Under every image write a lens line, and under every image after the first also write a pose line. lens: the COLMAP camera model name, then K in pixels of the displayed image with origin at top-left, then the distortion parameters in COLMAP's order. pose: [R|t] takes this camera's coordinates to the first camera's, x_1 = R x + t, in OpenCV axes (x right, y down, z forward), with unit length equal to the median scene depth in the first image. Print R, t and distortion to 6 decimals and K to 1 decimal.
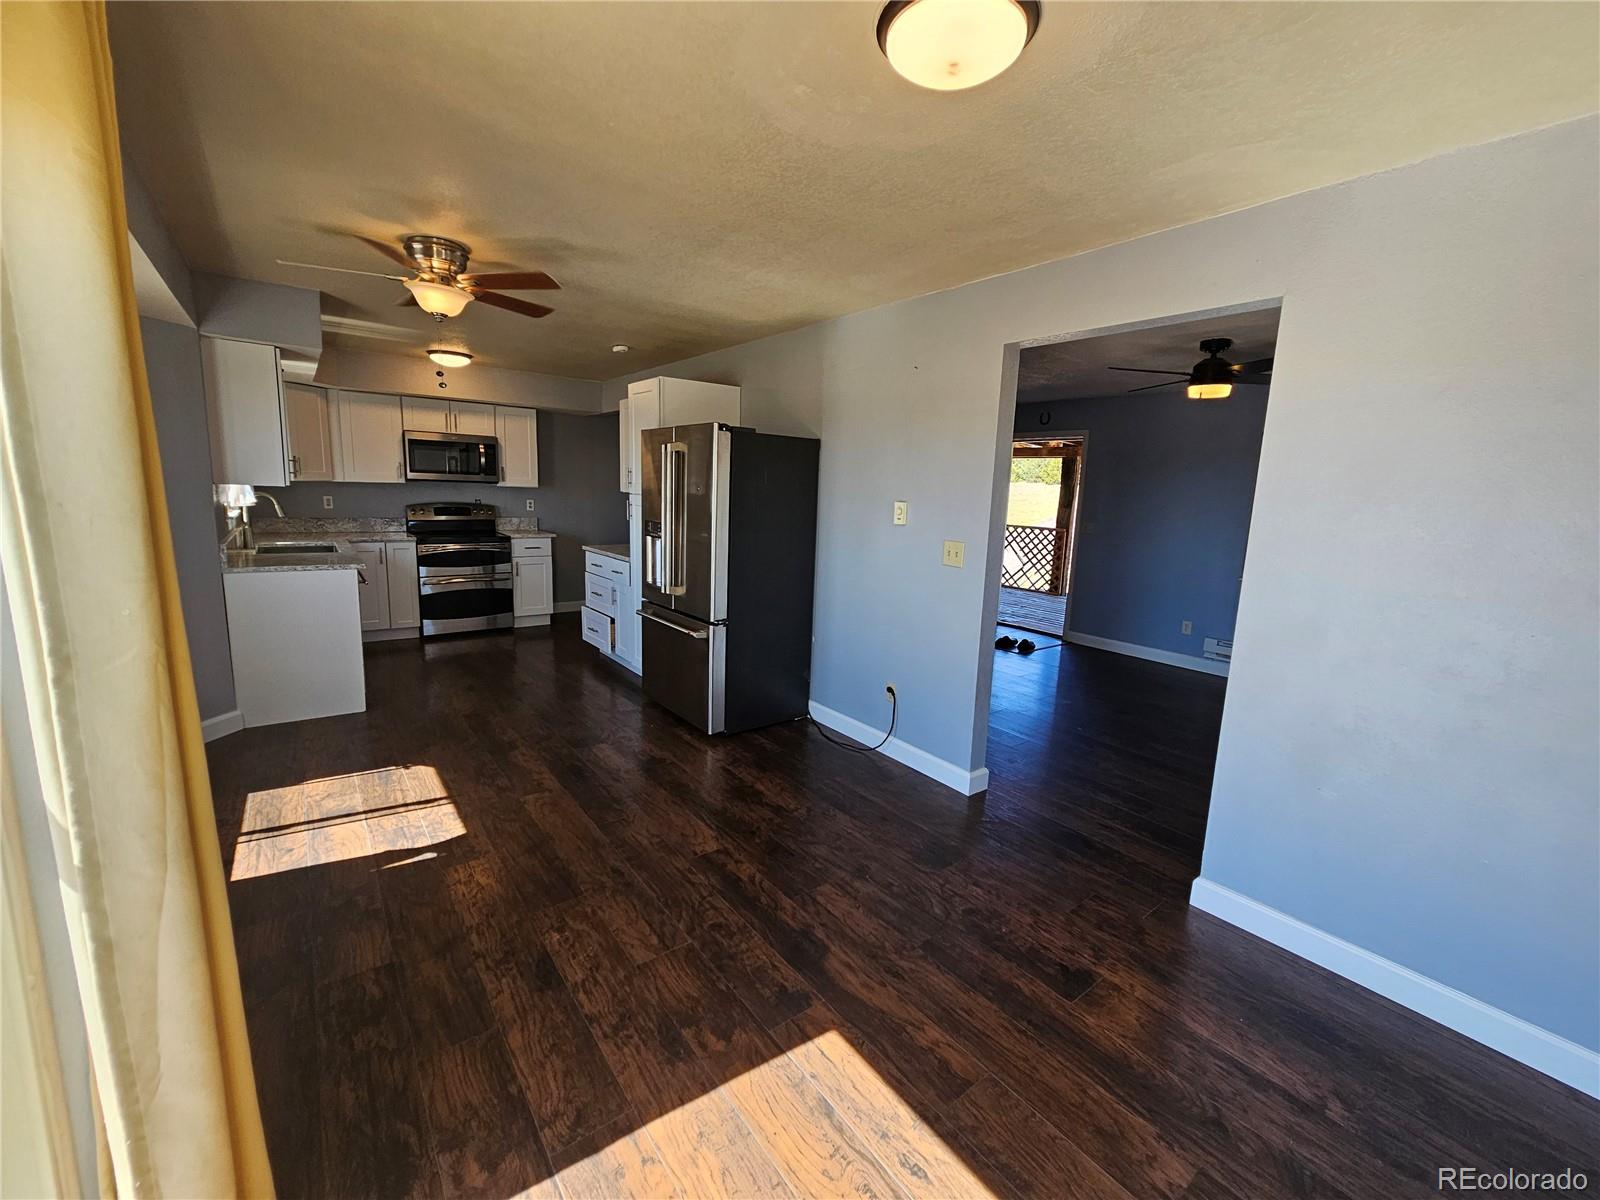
lens RADIAL K [[656.9, 0, 800.1], [0, 656.9, 592.3], [0, 0, 1]] dist [0.000510, 0.001005]
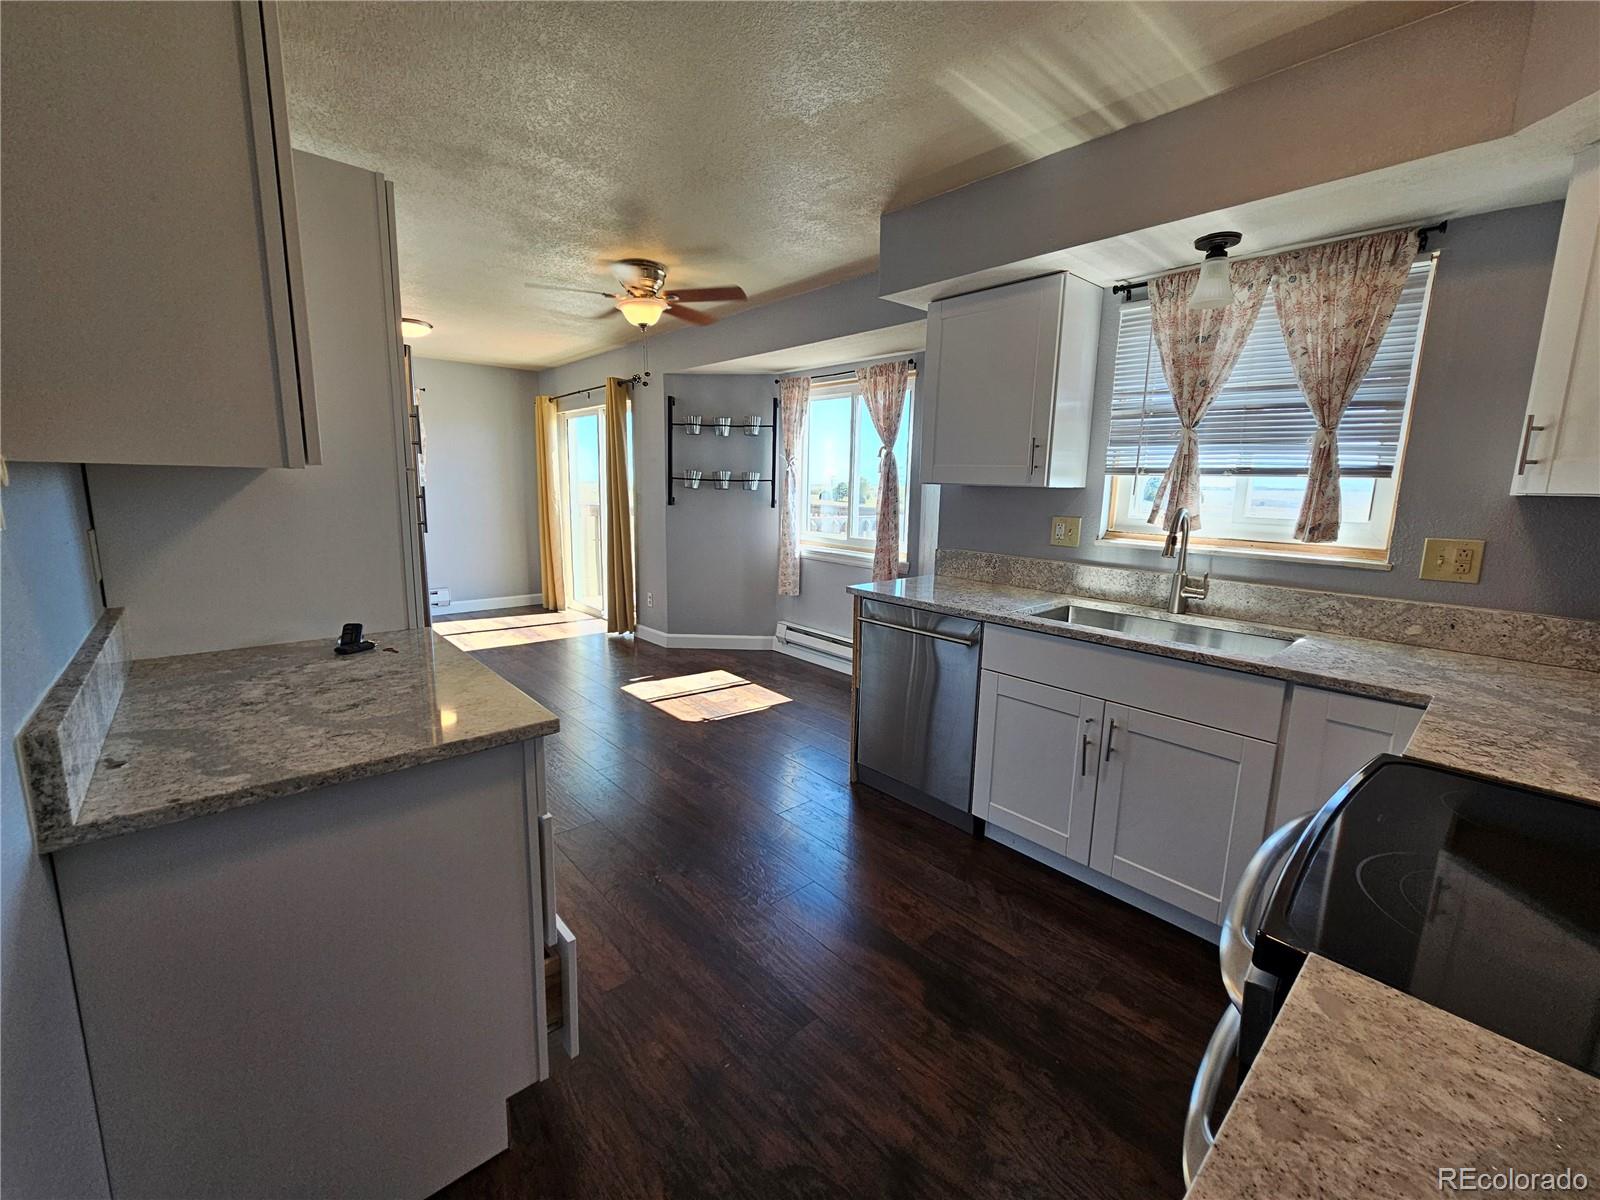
lens RADIAL K [[656.9, 0, 800.1], [0, 656.9, 592.3], [0, 0, 1]] dist [0.000510, 0.001005]
pose [[-0.995591, -0.045876, -0.081817, -0.407196], [-0.069658, 0.945755, 0.317326, -0.195934], [0.062821, 0.321626, -0.944781, 1.247565]]
